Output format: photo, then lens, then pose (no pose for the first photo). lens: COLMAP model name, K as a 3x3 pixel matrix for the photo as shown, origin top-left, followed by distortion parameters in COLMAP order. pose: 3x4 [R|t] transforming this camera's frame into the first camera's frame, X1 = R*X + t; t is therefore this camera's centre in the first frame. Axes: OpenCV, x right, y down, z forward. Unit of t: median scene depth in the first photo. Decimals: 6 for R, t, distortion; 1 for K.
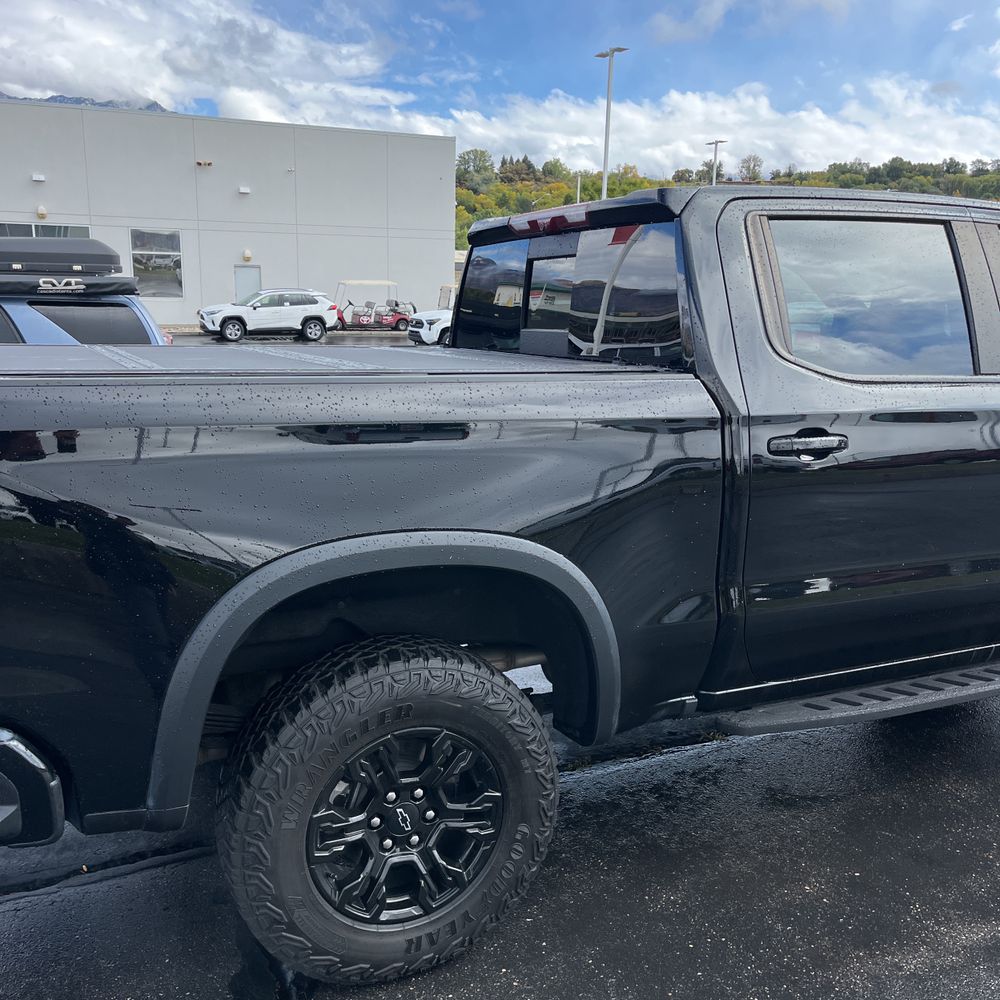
lens RADIAL K [[1000.6, 0, 500.4], [0, 1000.6, 506.6], [0, 0, 1]] dist [0.042375, 0.008353]
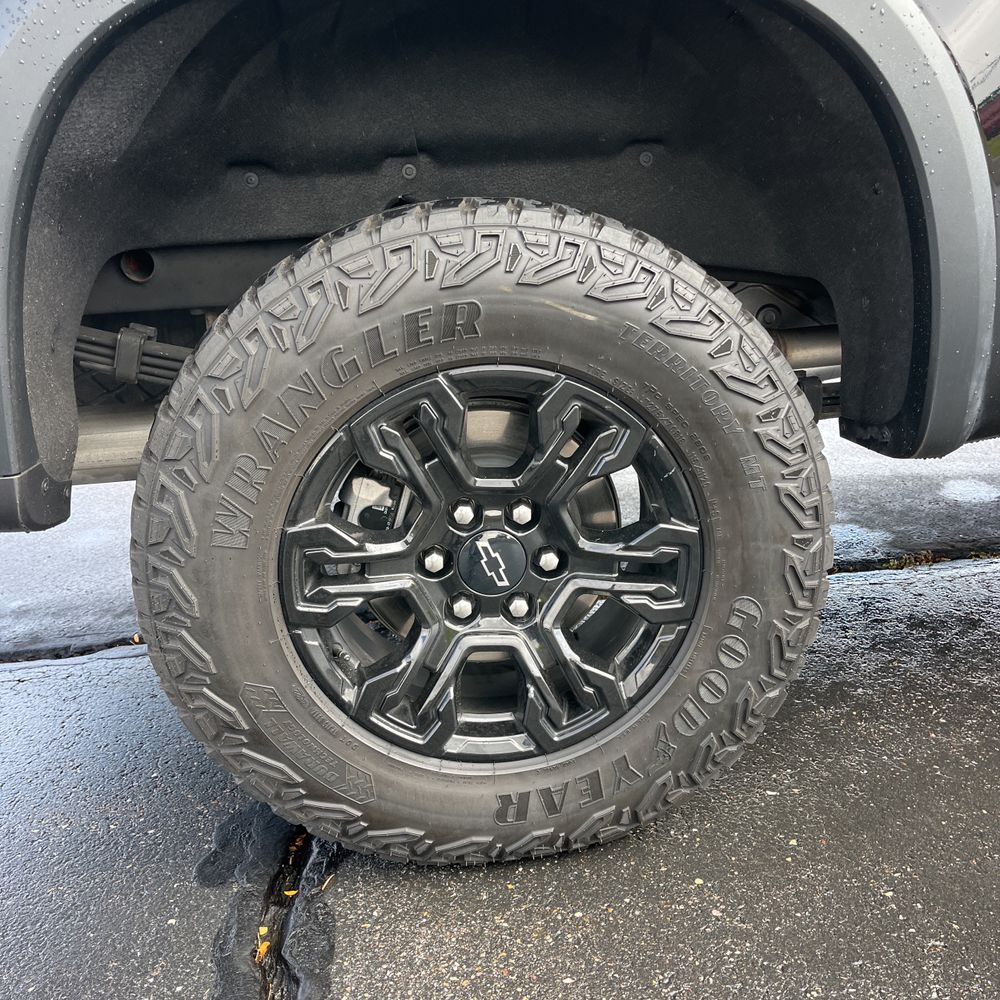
lens RADIAL K [[1006.0, 0, 505.2], [0, 1006.0, 495.7], [0, 0, 1]] dist [0.056723, -0.068972]
pose [[0.943790, 0.034637, -0.328727, 0.070951], [0.004364, 0.993102, 0.117169, 0.215852], [0.330518, -0.112017, 0.937129, 0.531098]]
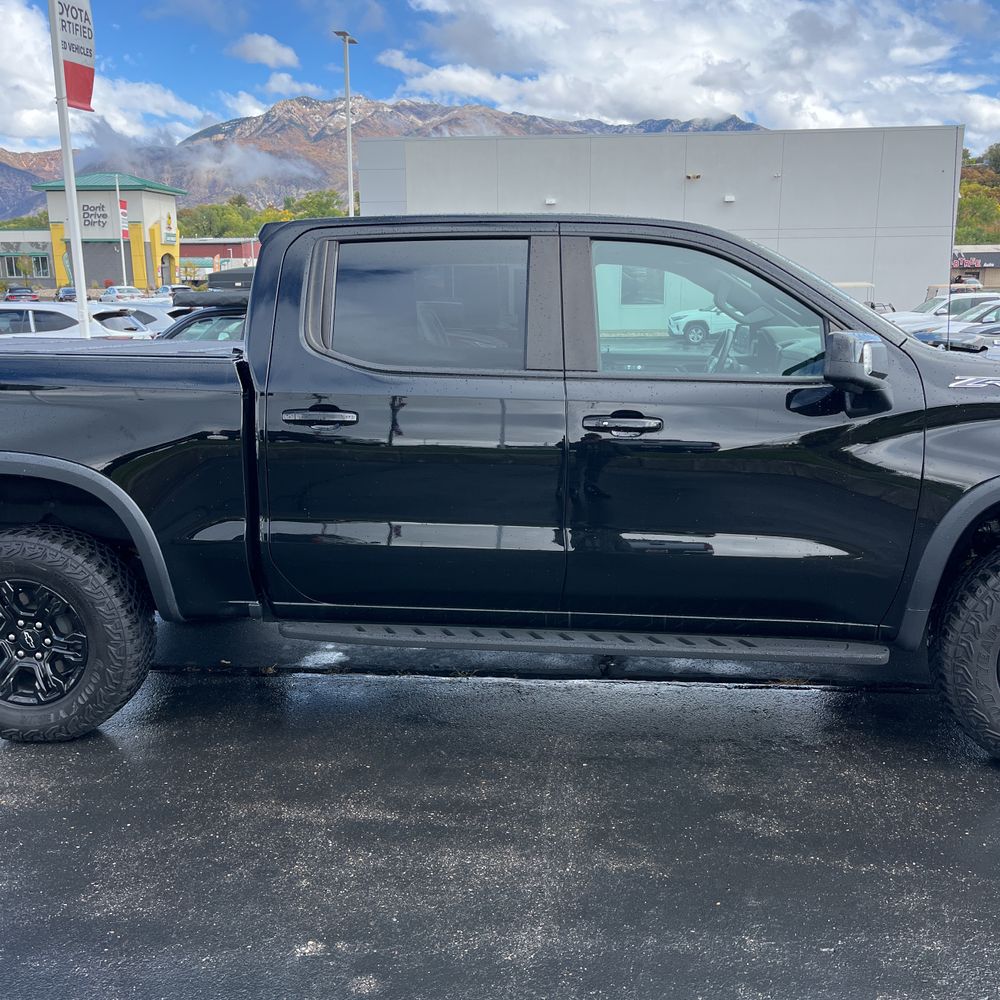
lens RADIAL K [[1009.8, 0, 500.0], [0, 1009.8, 500.0], [0, 0, 1]] dist [0.021943, 0.002050]
pose [[0.860463, 0.085651, -0.502262, 1.285989], [-0.091772, 0.995701, 0.012577, 0.007595], [0.501180, 0.035272, 0.864624, -0.005040]]
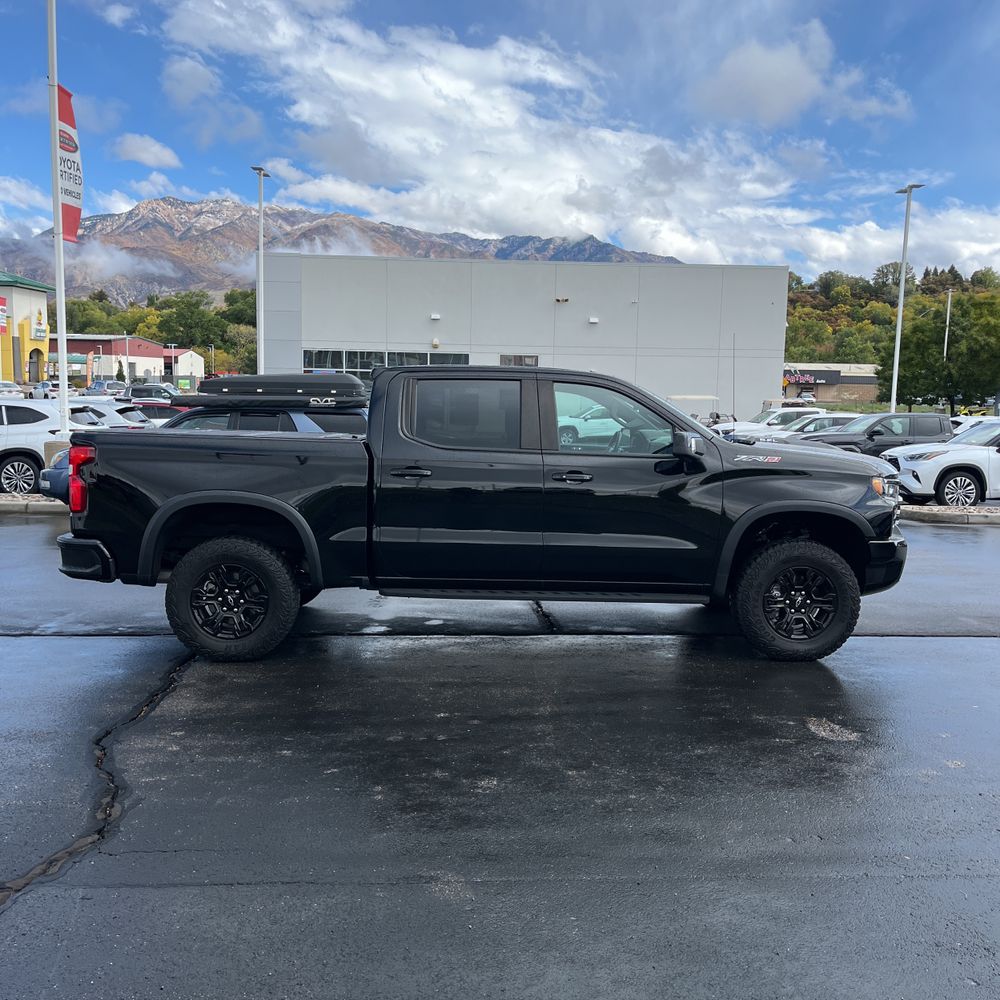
lens RADIAL K [[1006.0, 0, 505.2], [0, 1006.0, 495.7], [0, 0, 1]] dist [0.056723, -0.068972]
pose [[0.921400, 0.041322, -0.386413, 1.569733], [-0.087667, 0.990801, -0.103087, 0.227222], [0.378599, 0.128860, 0.916547, -1.138536]]
